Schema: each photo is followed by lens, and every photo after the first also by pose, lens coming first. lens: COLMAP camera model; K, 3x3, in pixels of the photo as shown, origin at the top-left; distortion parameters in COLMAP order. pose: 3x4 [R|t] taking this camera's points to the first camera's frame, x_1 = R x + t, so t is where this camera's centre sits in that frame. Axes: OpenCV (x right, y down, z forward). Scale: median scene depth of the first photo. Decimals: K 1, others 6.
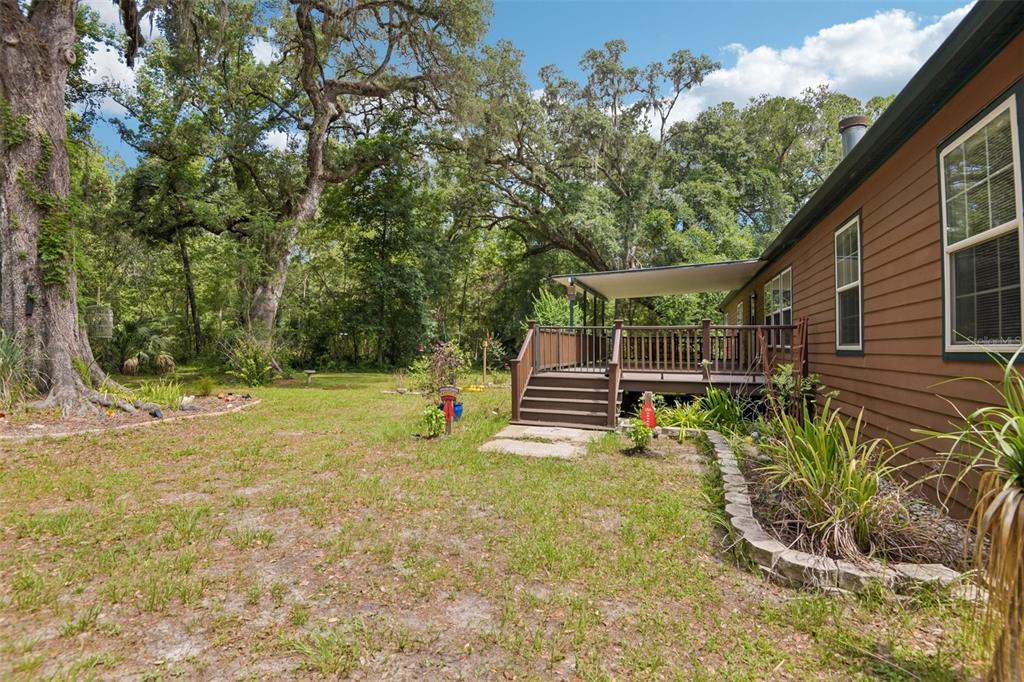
lens RADIAL K [[491.4, 0, 512.0], [0, 491.4, 341.0], [0, 0, 1]] dist [0.000987, 0.000073]
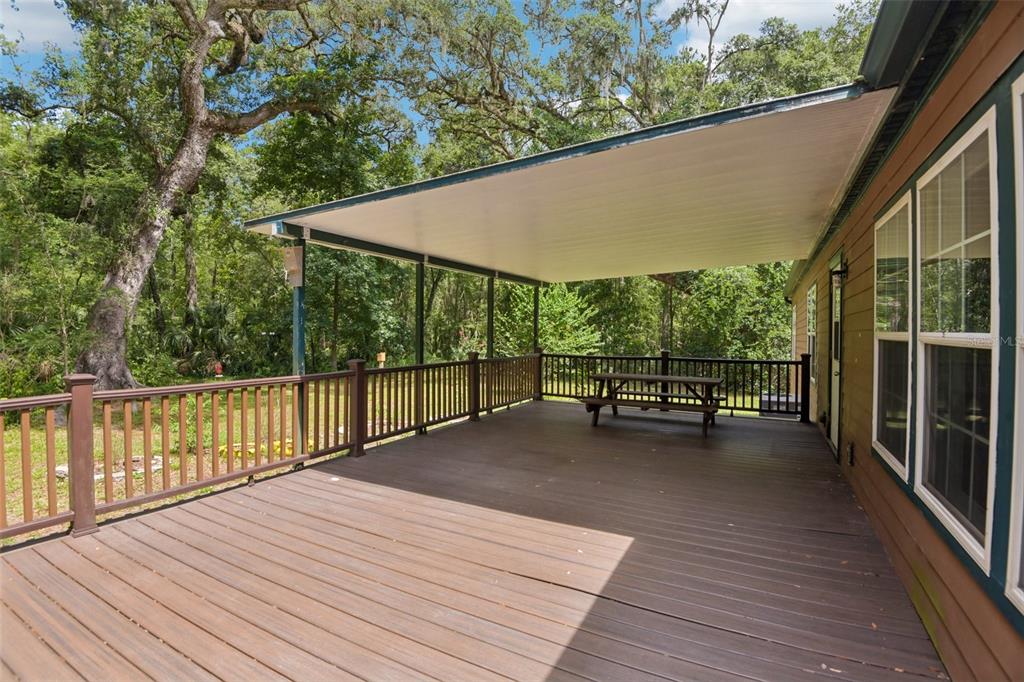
lens RADIAL K [[486.6, 0, 512.0], [0, 486.6, 341.0], [0, 0, 1]] dist [-0.040877, -0.000268]
pose [[0.987873, 0.005357, -0.155169, 0.150728], [-0.001098, 0.999621, 0.027520, -0.022660], [0.155257, -0.027016, 0.987505, 0.300394]]
